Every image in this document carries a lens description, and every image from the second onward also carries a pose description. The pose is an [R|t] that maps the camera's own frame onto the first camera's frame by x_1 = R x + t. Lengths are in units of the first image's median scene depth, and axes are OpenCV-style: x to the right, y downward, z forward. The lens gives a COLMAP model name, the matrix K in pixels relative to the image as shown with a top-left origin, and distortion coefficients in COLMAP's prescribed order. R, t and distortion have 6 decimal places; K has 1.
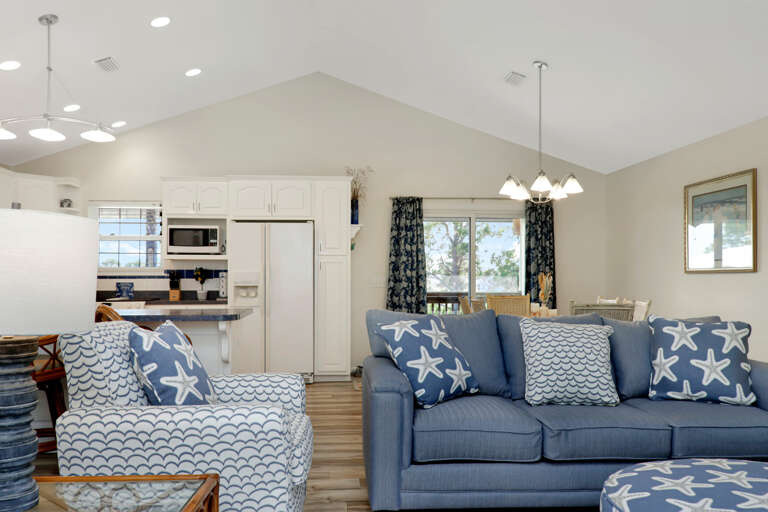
lens RADIAL K [[640.7, 0, 358.3], [0, 640.7, 275.3], [0, 0, 1]] dist [0.011101, -0.010425]
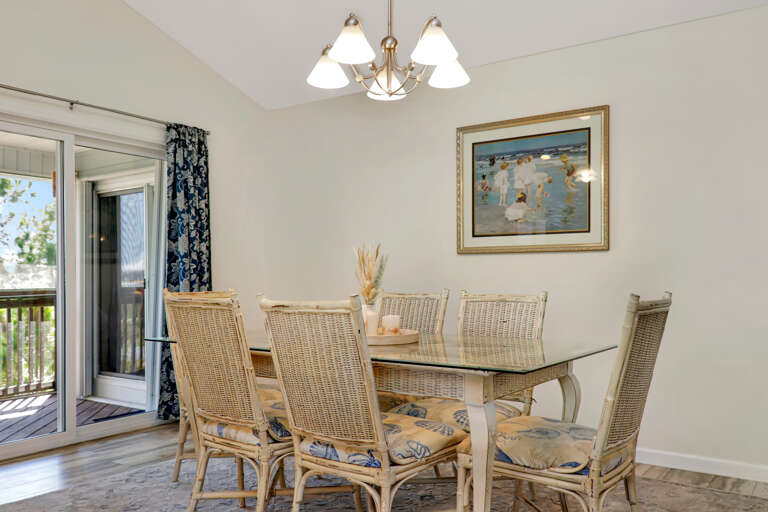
lens RADIAL K [[640.7, 0, 391.4], [0, 640.7, 282.8], [0, 0, 1]] dist [0.011101, -0.010425]
pose [[0.628013, -0.012308, 0.778106, -0.062548], [-0.002716, 0.999834, 0.018008, 0.012586], [-0.778198, -0.013423, 0.627875, 0.505776]]
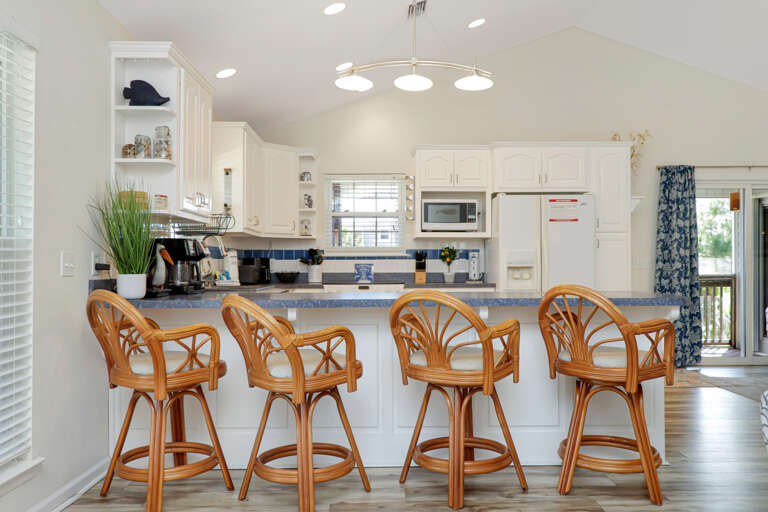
lens RADIAL K [[640.7, 0, 385.7], [0, 640.7, 257.0], [0, 0, 1]] dist [0.011101, -0.010425]
pose [[0.998137, -0.003668, -0.060907, -0.277054], [0.003417, 0.999985, -0.004217, 0.005470], [0.060922, 0.004001, 0.998135, 0.099544]]
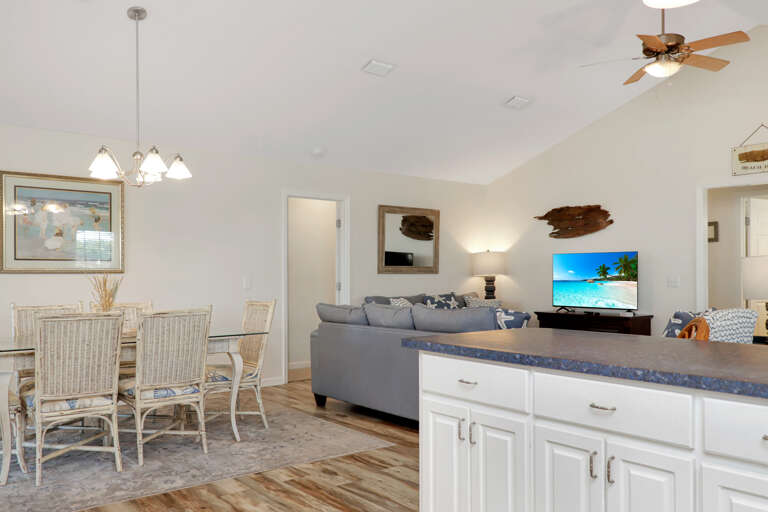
lens RADIAL K [[640.7, 0, 384.2], [0, 640.7, 257.2], [0, 0, 1]] dist [0.011101, -0.010425]
pose [[-0.565453, 0.019816, 0.824543, -0.392113], [-0.006461, 0.999574, -0.028453, -0.002879], [-0.824756, -0.021416, -0.565084, 0.862994]]
